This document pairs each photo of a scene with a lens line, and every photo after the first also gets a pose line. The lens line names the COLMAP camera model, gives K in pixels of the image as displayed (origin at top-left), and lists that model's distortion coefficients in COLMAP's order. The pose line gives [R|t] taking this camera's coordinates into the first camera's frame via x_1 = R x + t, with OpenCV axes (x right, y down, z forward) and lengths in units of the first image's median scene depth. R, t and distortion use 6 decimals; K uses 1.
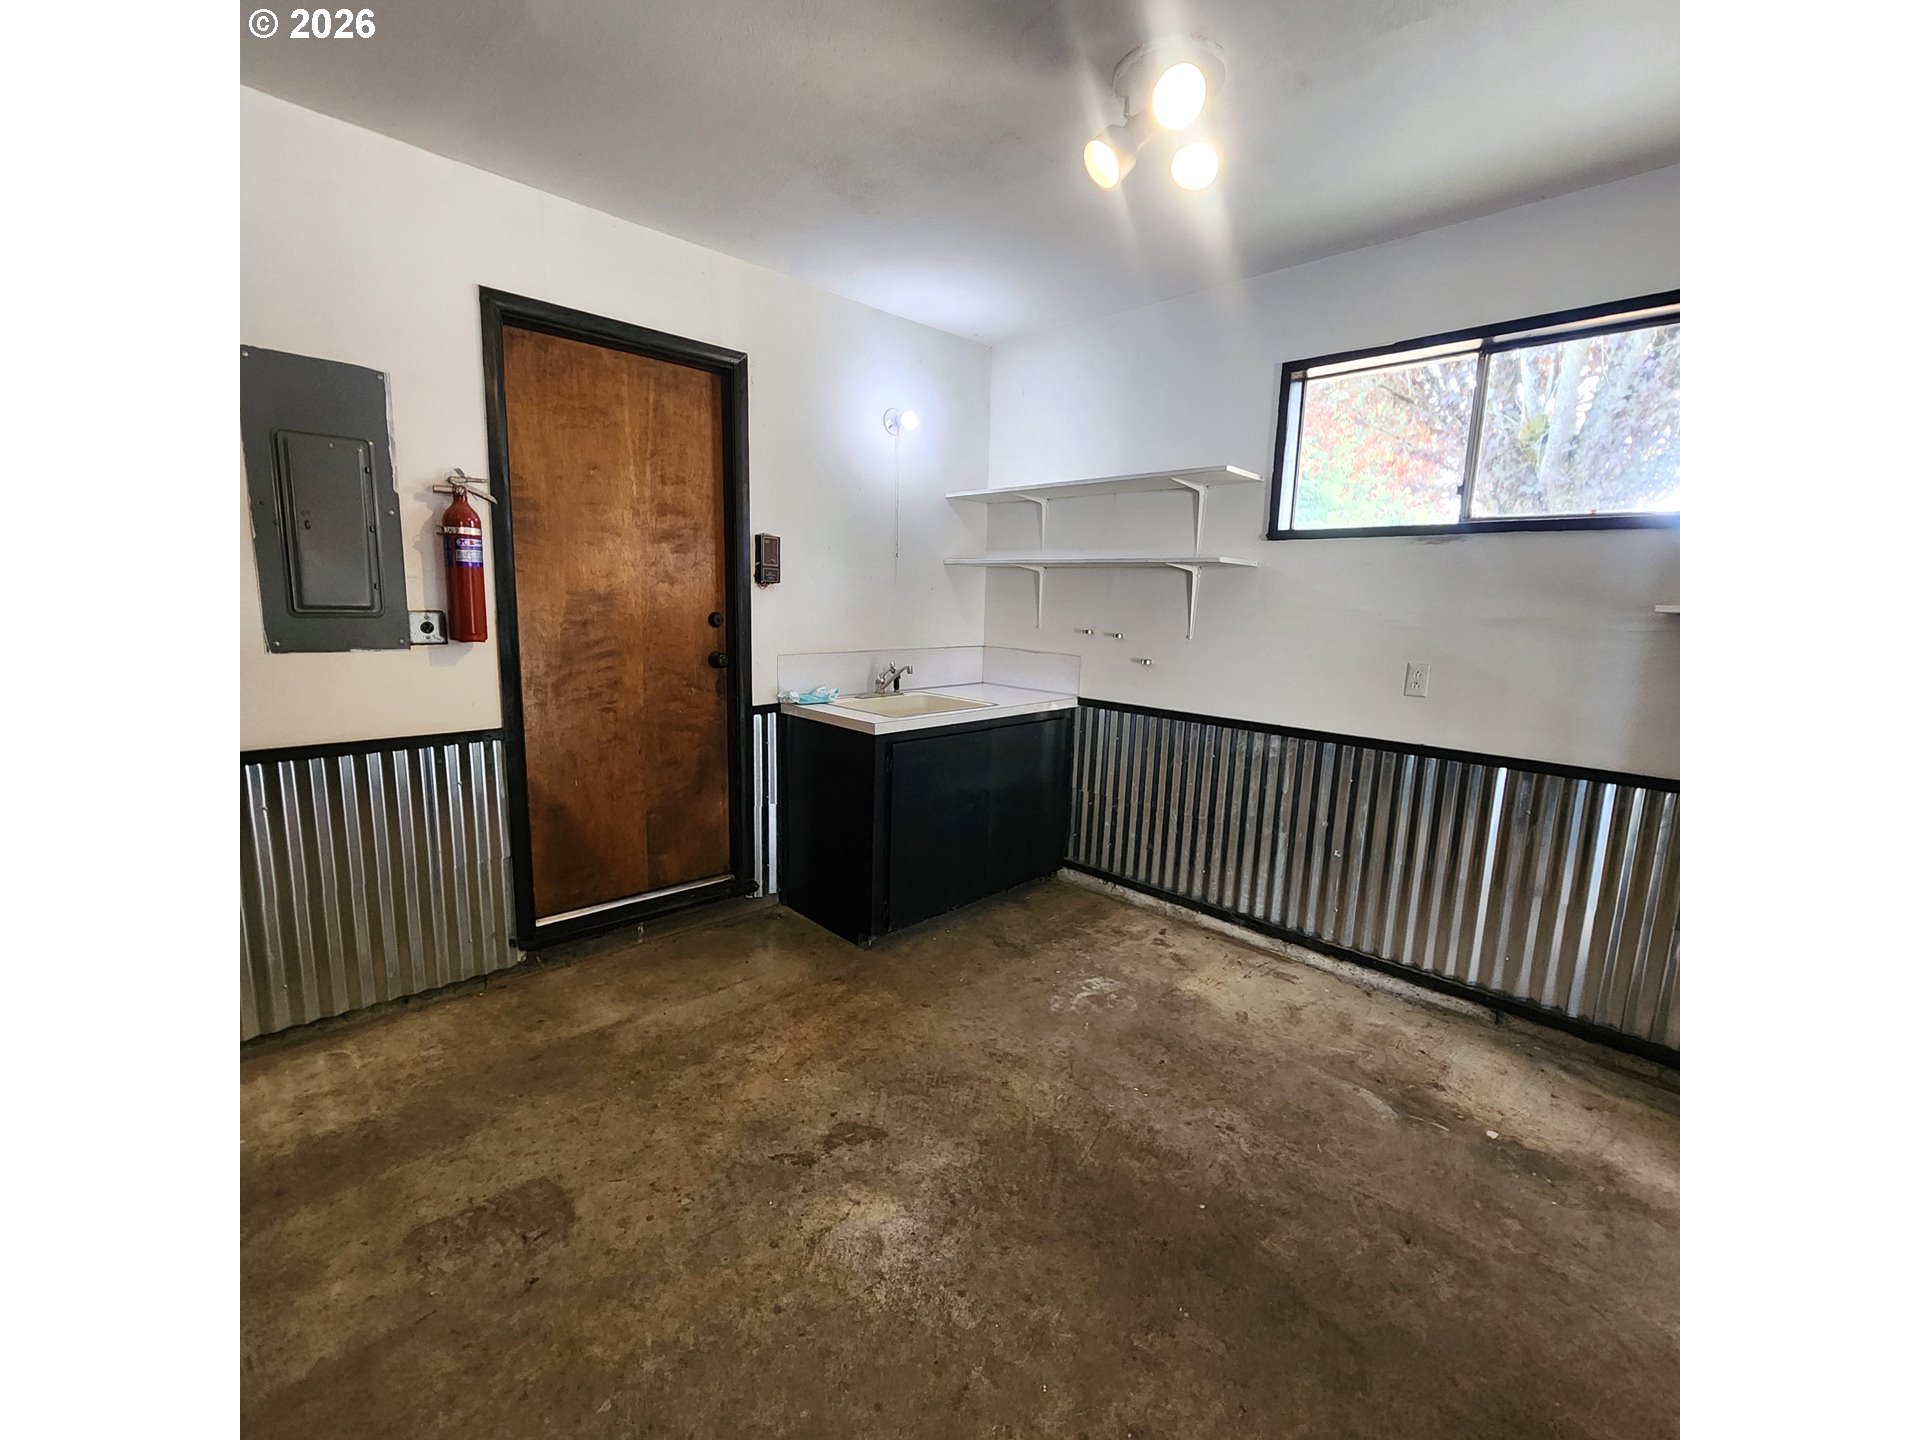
lens RADIAL K [[794.2, 0, 948.5], [0, 794.2, 723.0], [0, 0, 1]] dist [0.002239, 0.000088]
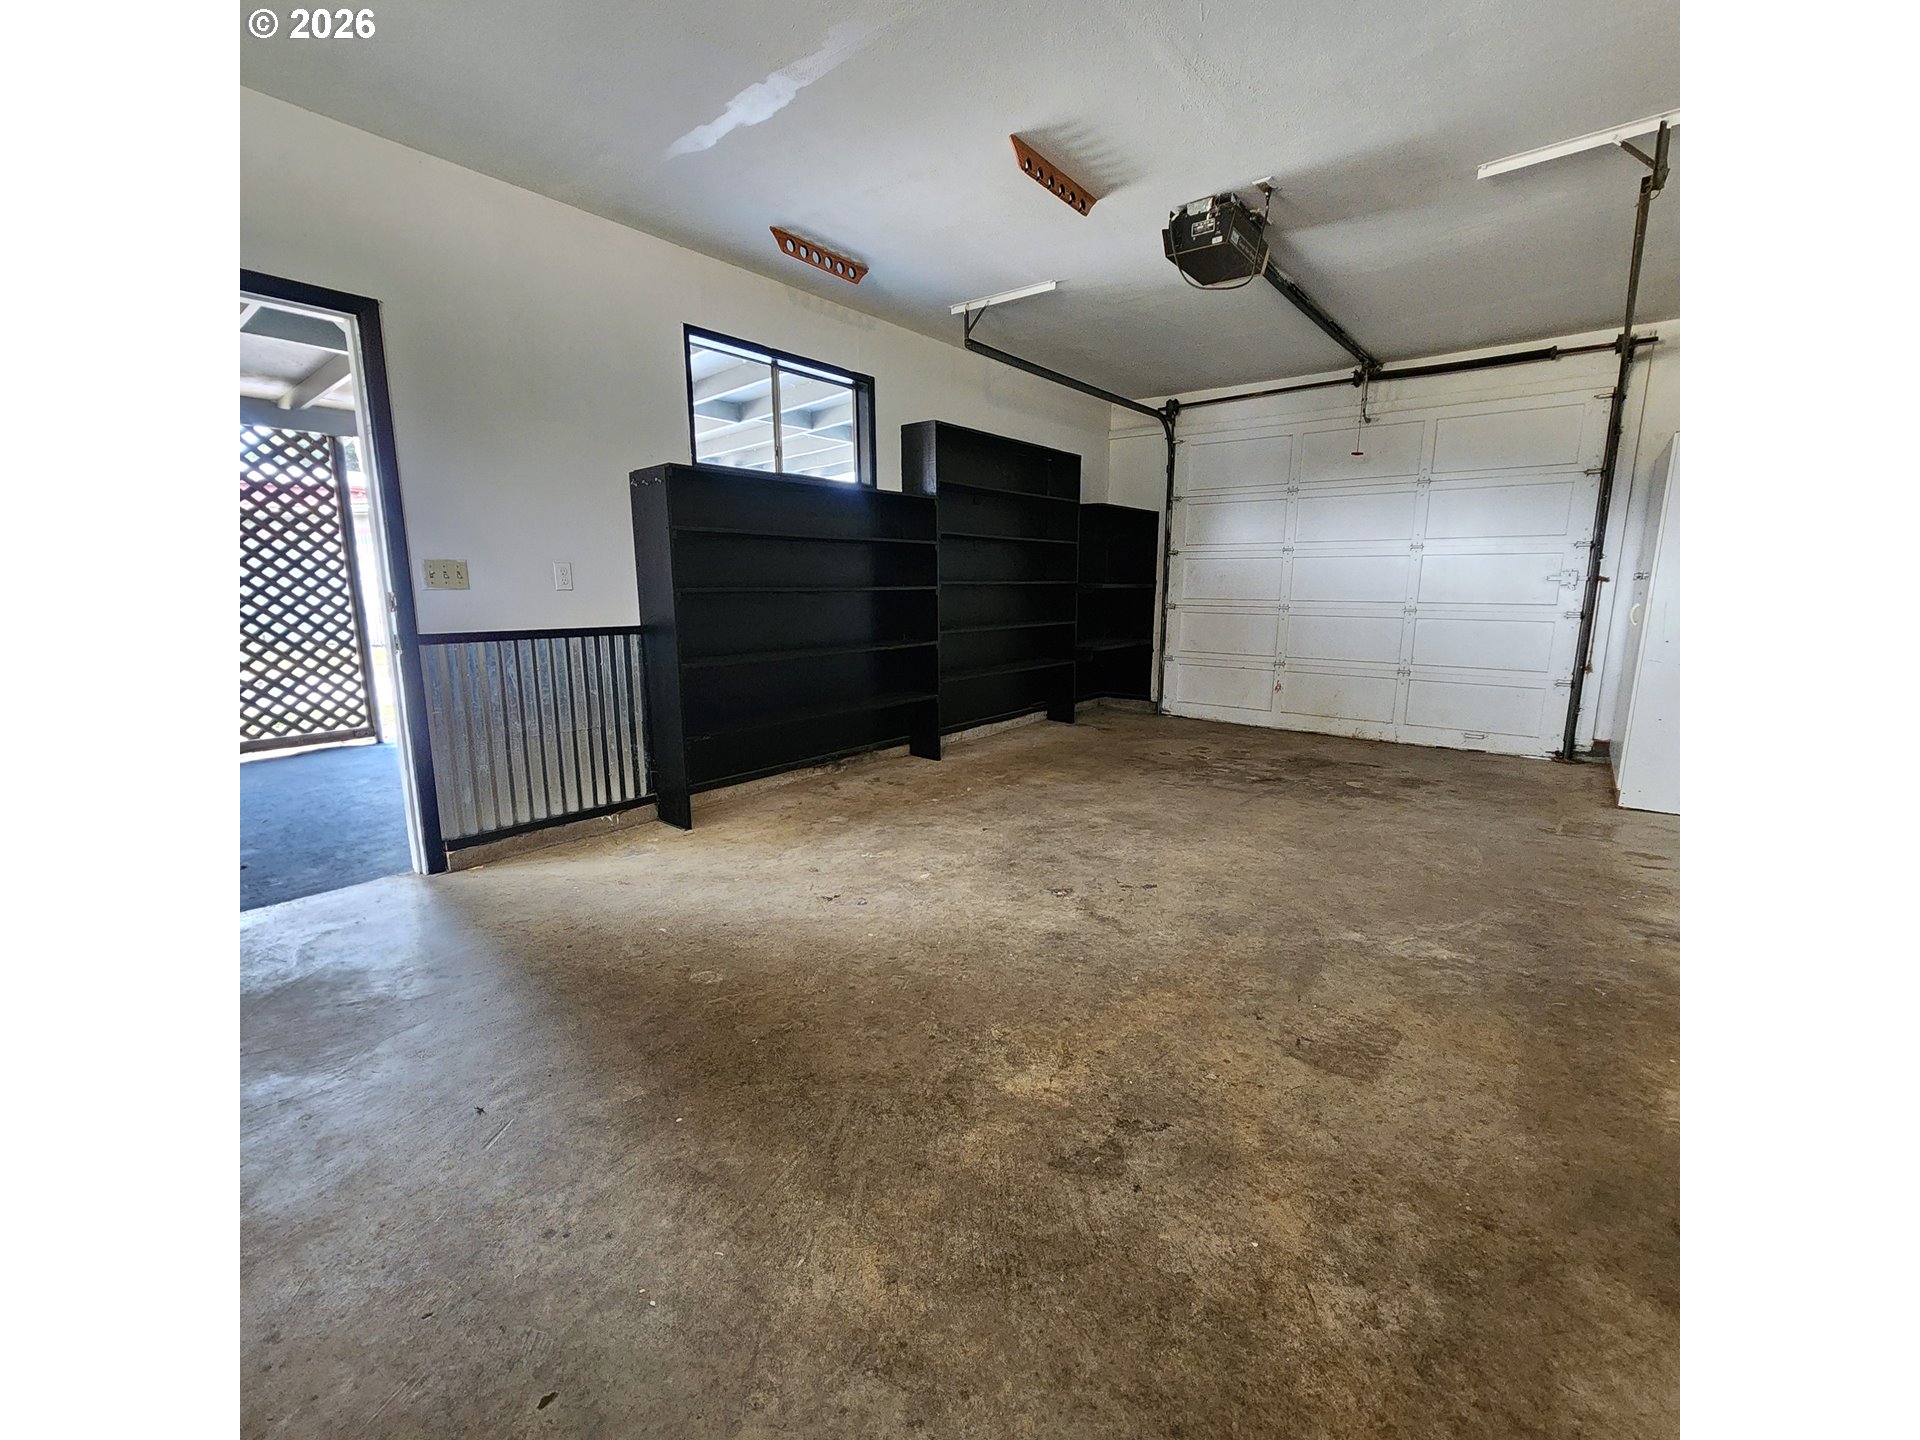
lens RADIAL K [[794.2, 0, 948.5], [0, 794.2, 723.0], [0, 0, 1]] dist [0.002239, 0.000088]
pose [[-0.992339, -0.009965, -0.123142, 0.118730], [-0.050380, 0.942743, 0.329694, -0.126467], [0.112805, 0.333372, -0.936022, 1.593815]]
